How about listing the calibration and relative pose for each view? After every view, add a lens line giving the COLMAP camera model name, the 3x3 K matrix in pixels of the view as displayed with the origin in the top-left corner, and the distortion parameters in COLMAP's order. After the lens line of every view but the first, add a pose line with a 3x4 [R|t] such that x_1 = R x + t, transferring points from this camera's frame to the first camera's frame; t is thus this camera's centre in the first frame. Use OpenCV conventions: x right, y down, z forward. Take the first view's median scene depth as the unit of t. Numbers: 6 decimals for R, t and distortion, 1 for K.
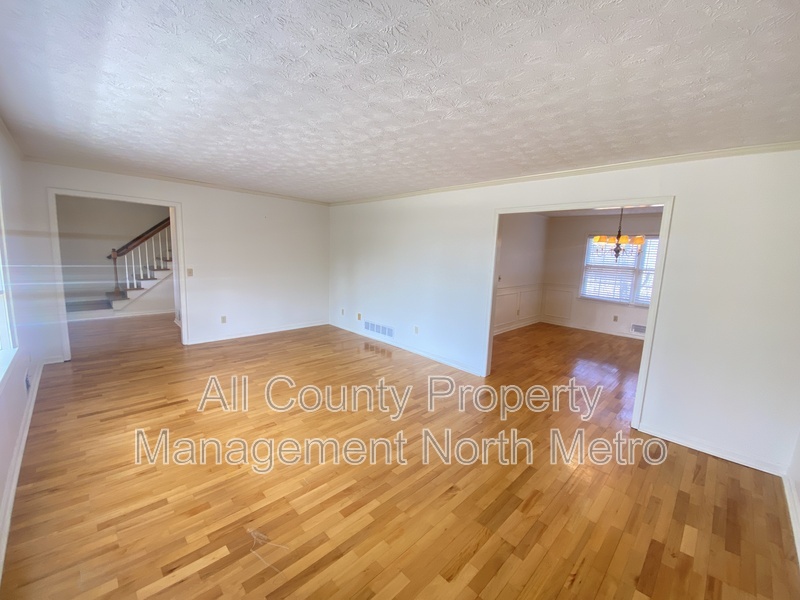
lens RADIAL K [[315.5, 0, 400.0], [0, 315.5, 300.0], [0, 0, 1]] dist [0.027558, -0.031052]
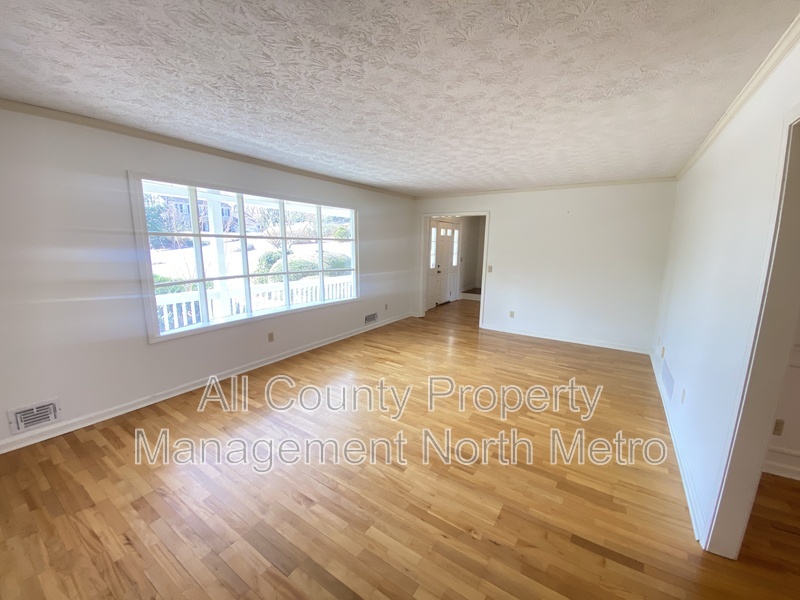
lens RADIAL K [[315.5, 0, 400.0], [0, 315.5, 300.0], [0, 0, 1]] dist [0.027558, -0.031052]
pose [[0.207408, 0.135024, -0.968891, 0.500436], [-0.152134, 0.982831, 0.104400, -0.051048], [0.966353, 0.125748, 0.224389, 0.477877]]
